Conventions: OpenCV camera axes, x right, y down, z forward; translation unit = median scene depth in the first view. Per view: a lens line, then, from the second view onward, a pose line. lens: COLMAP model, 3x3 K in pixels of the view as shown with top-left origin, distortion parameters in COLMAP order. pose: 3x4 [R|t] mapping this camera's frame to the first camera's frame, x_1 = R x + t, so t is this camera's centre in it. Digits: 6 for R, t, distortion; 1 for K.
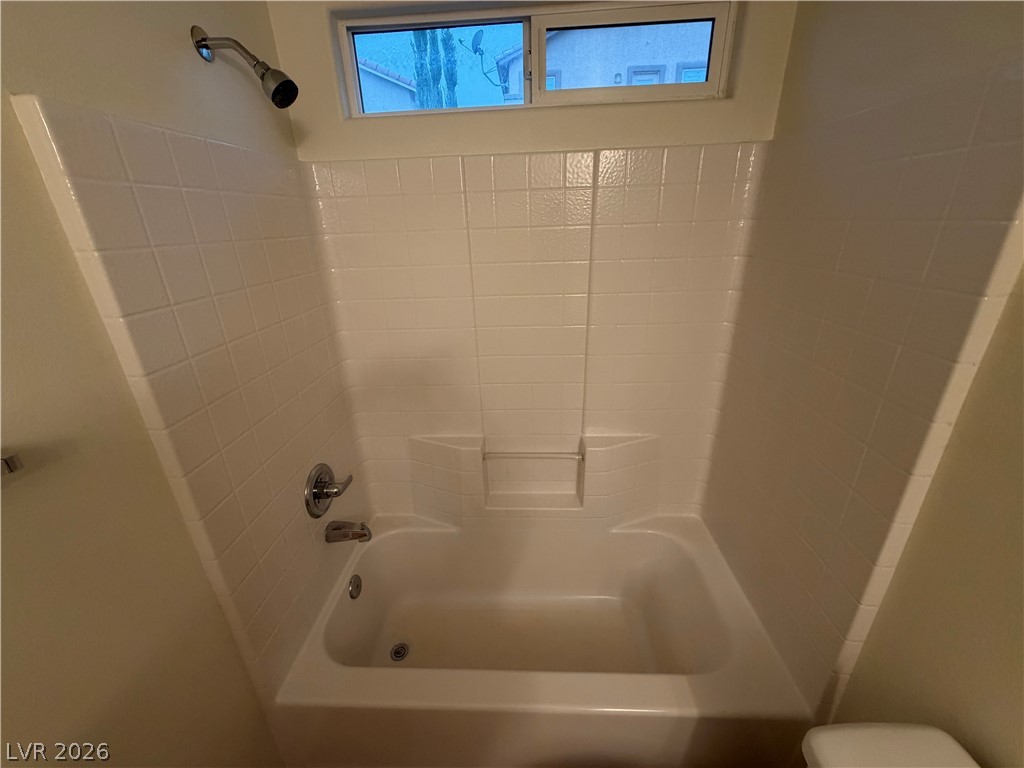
lens RADIAL K [[405.8, 0, 515.8], [0, 405.8, 382.3], [0, 0, 1]] dist [-0.000047, -0.000027]
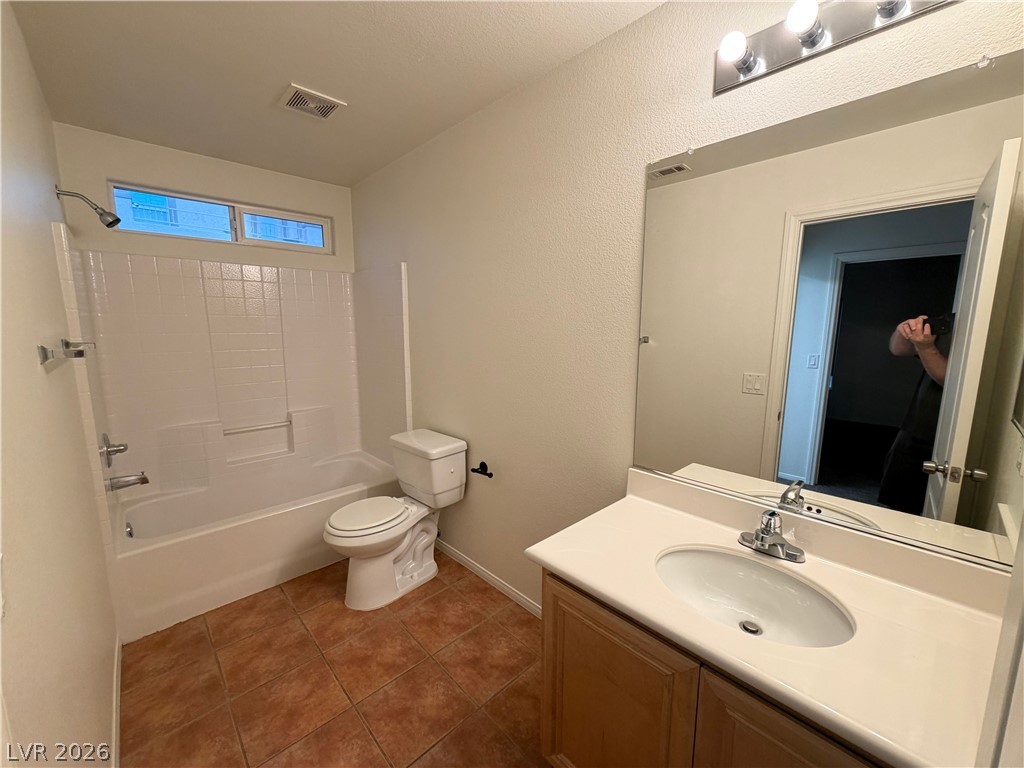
lens RADIAL K [[405.8, 0, 512.5], [0, 405.8, 386.3], [0, 0, 1]] dist [-0.000047, -0.000027]
pose [[0.698072, -0.077002, 0.711875, -0.420286], [0.248398, 0.958502, -0.139902, 0.536510], [-0.671561, 0.274490, 0.688230, -0.952629]]
